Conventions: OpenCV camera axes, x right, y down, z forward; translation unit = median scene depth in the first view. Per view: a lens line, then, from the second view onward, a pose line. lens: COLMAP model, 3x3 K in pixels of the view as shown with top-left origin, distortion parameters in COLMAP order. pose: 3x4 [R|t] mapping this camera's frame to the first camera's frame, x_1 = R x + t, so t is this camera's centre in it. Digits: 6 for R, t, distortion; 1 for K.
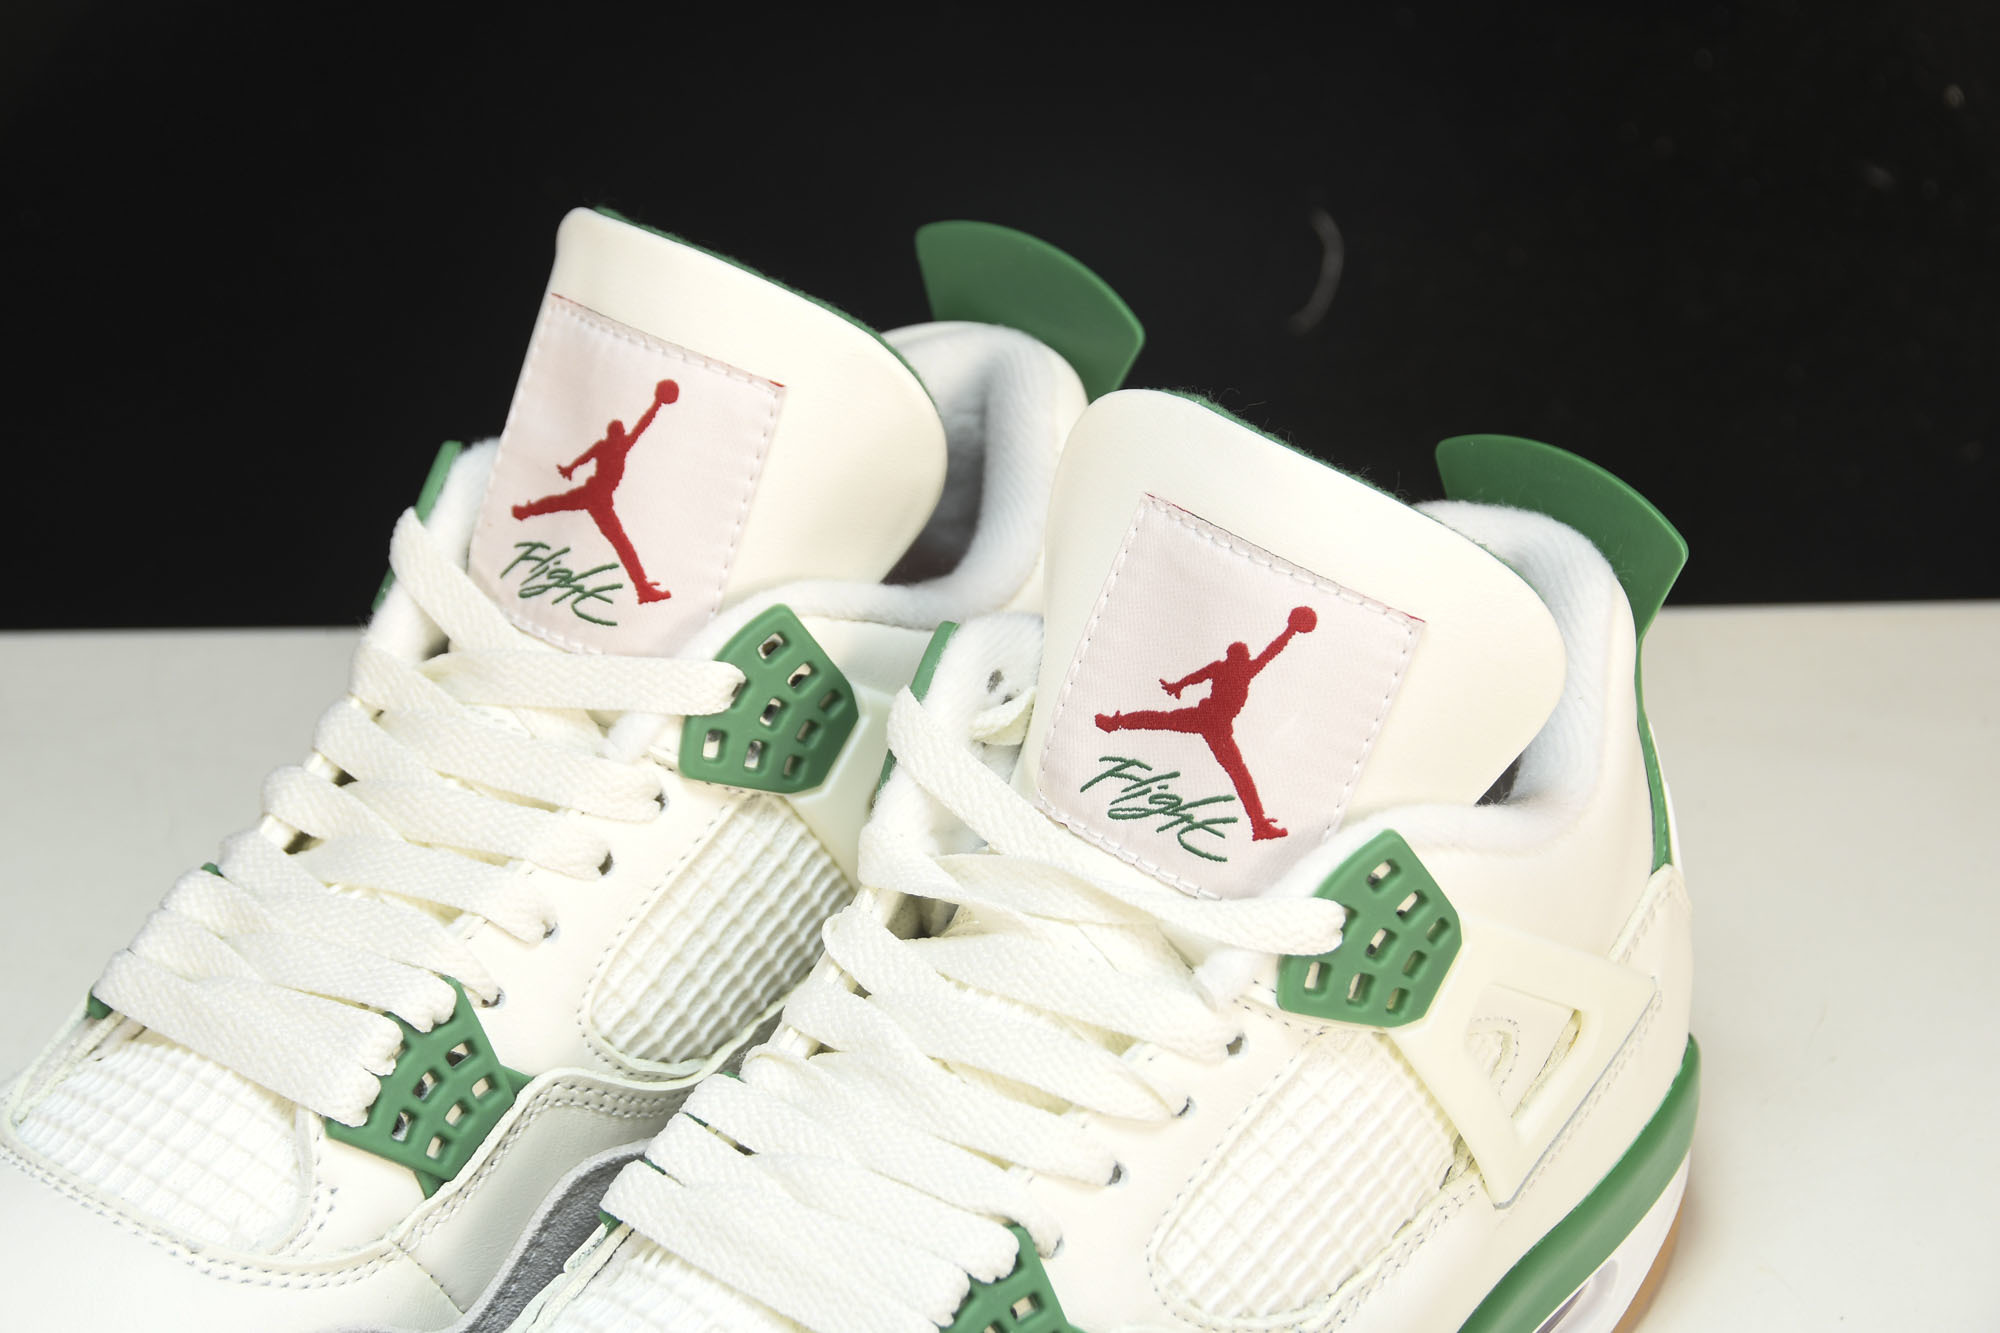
lens RADIAL K [[6568.1, 0, 993.6], [0, 6568.1, 668.2], [0, 0, 1]] dist [0.701084, 0.000000]
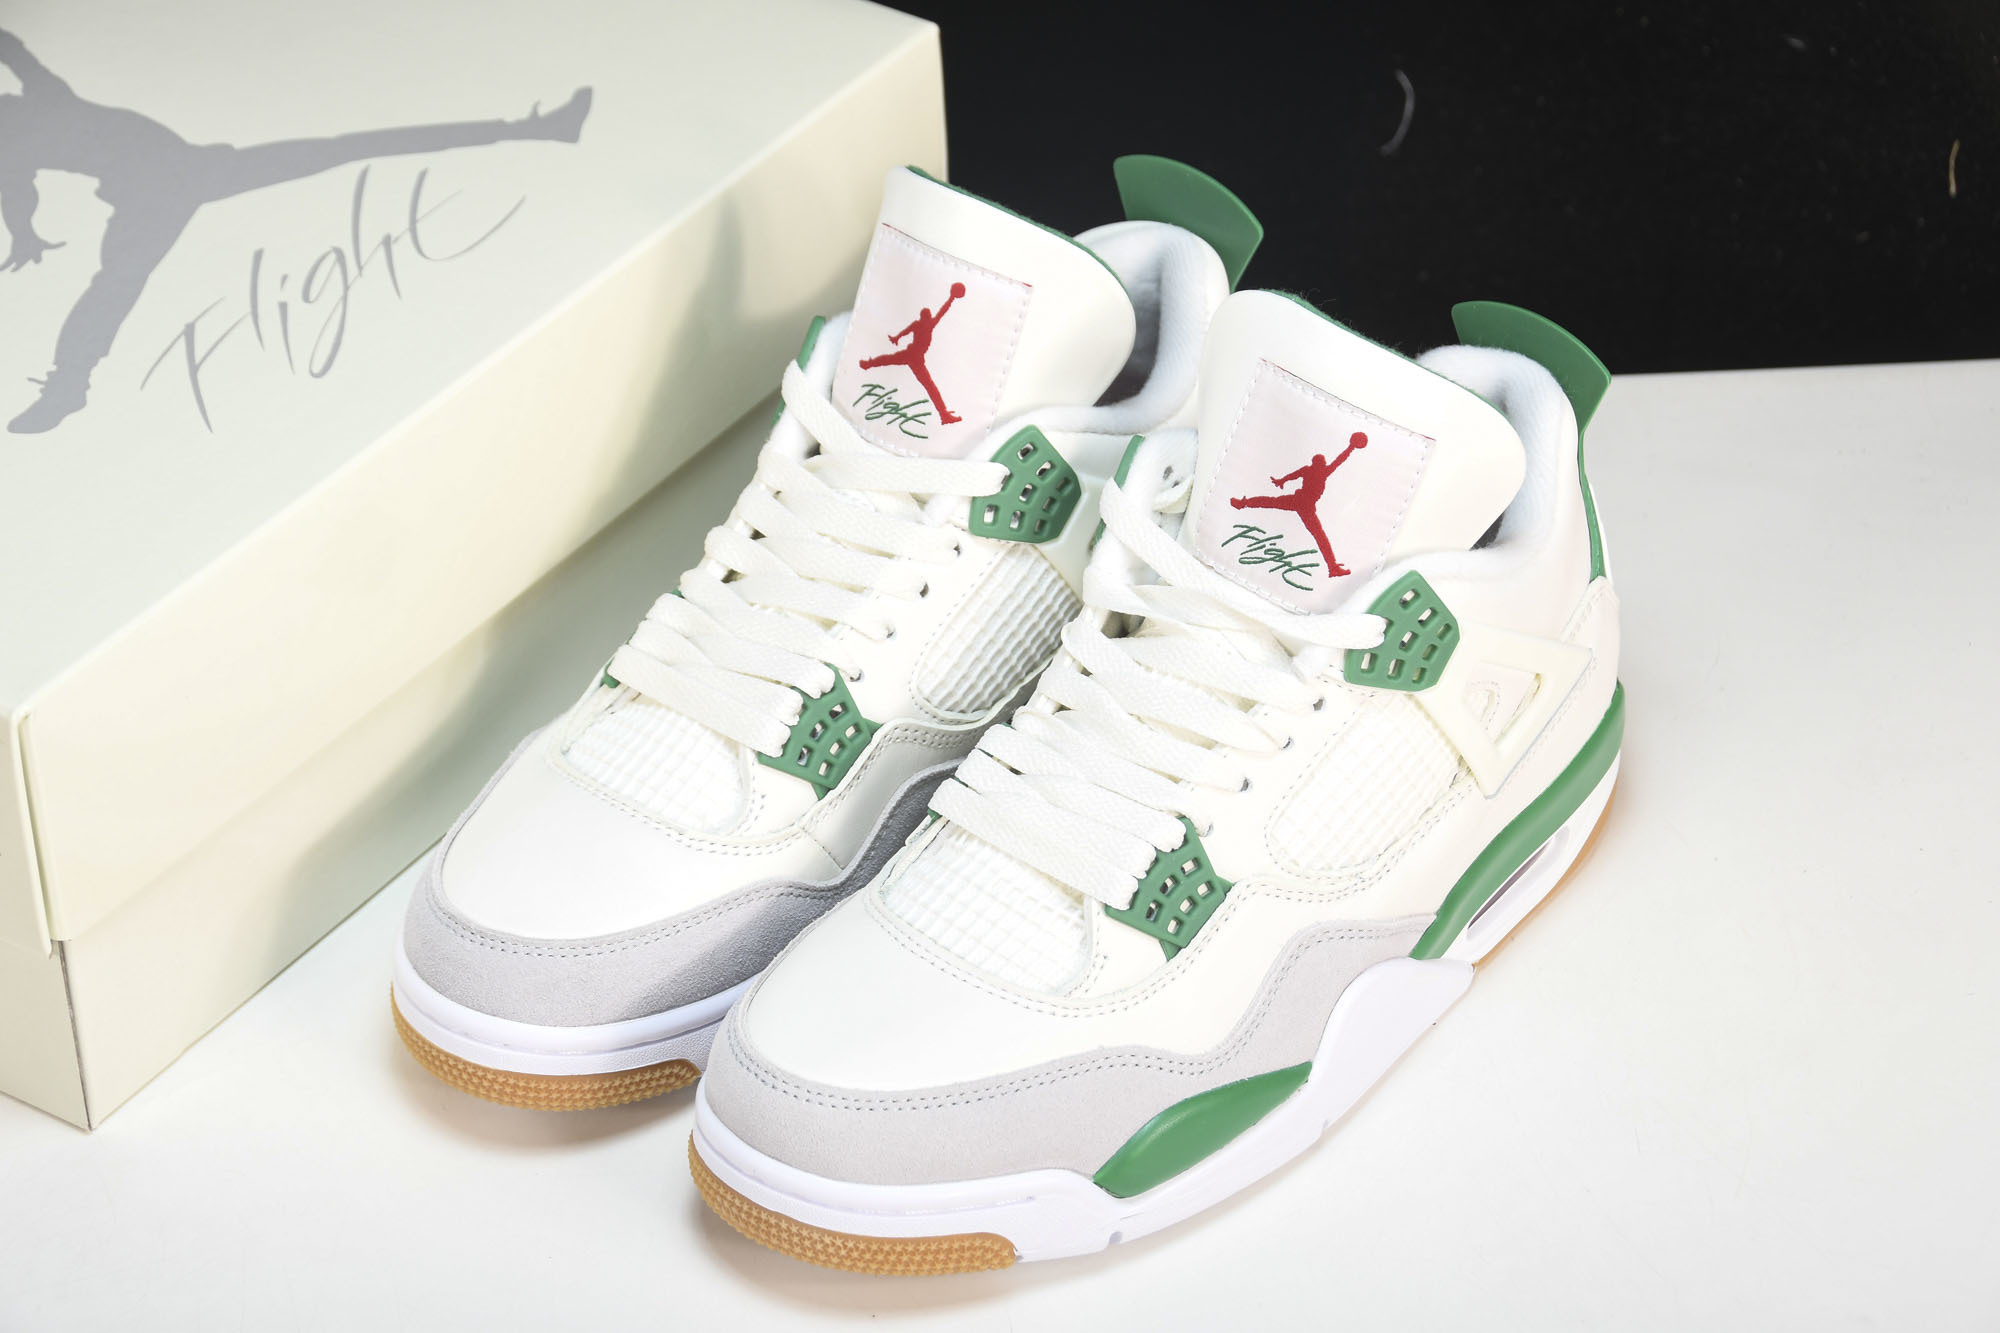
lens RADIAL K [[5182.3, 0, 1016.1], [0, 5182.3, 727.9], [0, 0, 1]] dist [0.563720, 0.000000]
pose [[0.999447, -0.012006, -0.030993, 0.001806], [0.014348, 0.996968, 0.076481, -0.033905], [0.029981, -0.076883, 0.996589, -0.259293]]
